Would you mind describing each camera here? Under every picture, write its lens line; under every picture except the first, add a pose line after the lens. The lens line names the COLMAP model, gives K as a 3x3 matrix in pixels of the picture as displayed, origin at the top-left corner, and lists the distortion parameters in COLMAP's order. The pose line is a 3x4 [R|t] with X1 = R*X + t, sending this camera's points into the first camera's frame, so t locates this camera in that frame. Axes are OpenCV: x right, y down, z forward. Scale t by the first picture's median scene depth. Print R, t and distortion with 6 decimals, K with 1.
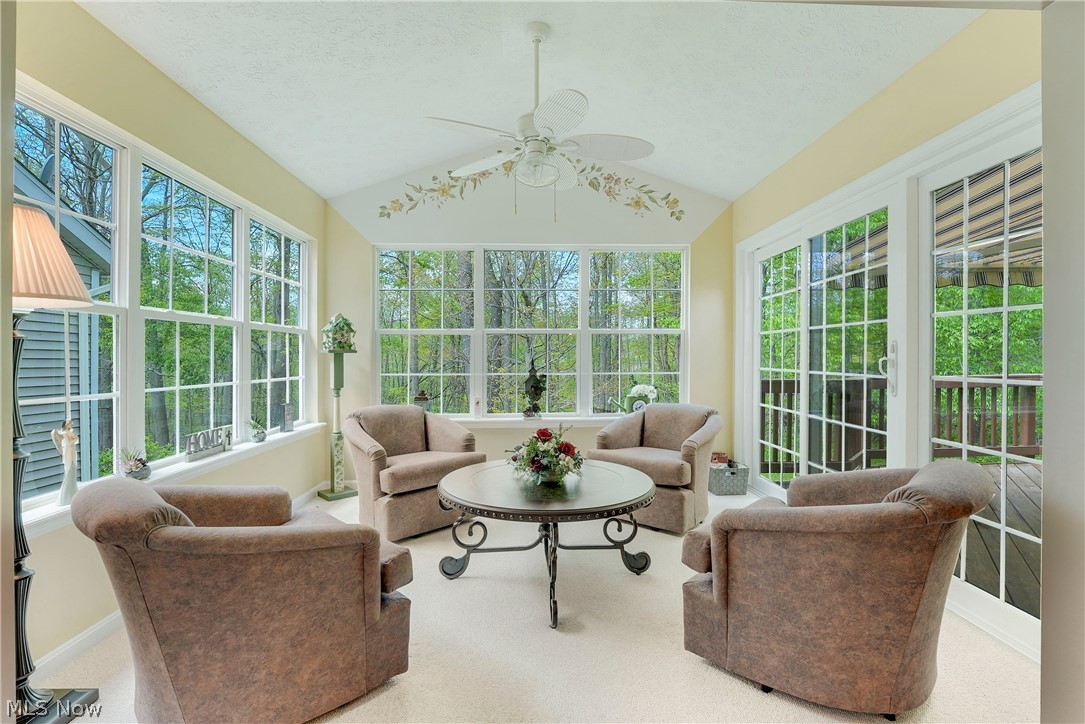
lens RADIAL K [[447.8, 0, 541.8], [0, 447.8, 366.0], [0, 0, 1]] dist [-0.016103, 0.000565]
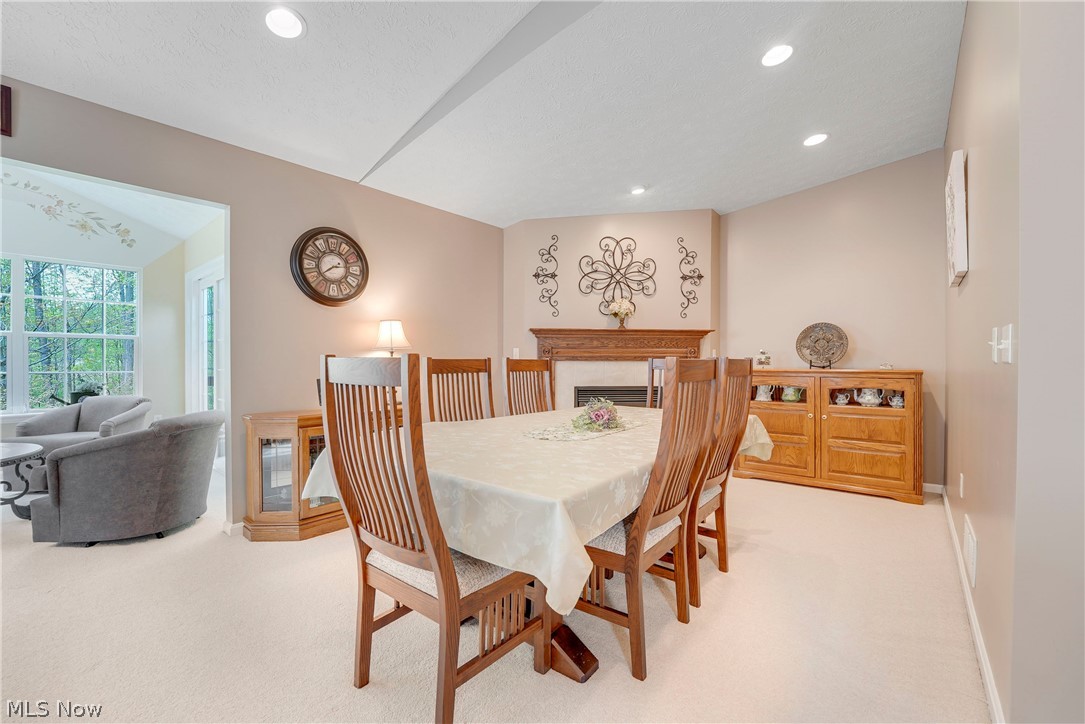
lens RADIAL K [[447.8, 0, 547.6], [0, 447.8, 368.1], [0, 0, 1]] dist [-0.016103, 0.000565]
pose [[0.689574, -0.006928, 0.724182, 0.492096], [0.005027, 0.999976, 0.004779, 0.014424], [-0.724198, 0.000345, 0.689592, -1.517538]]
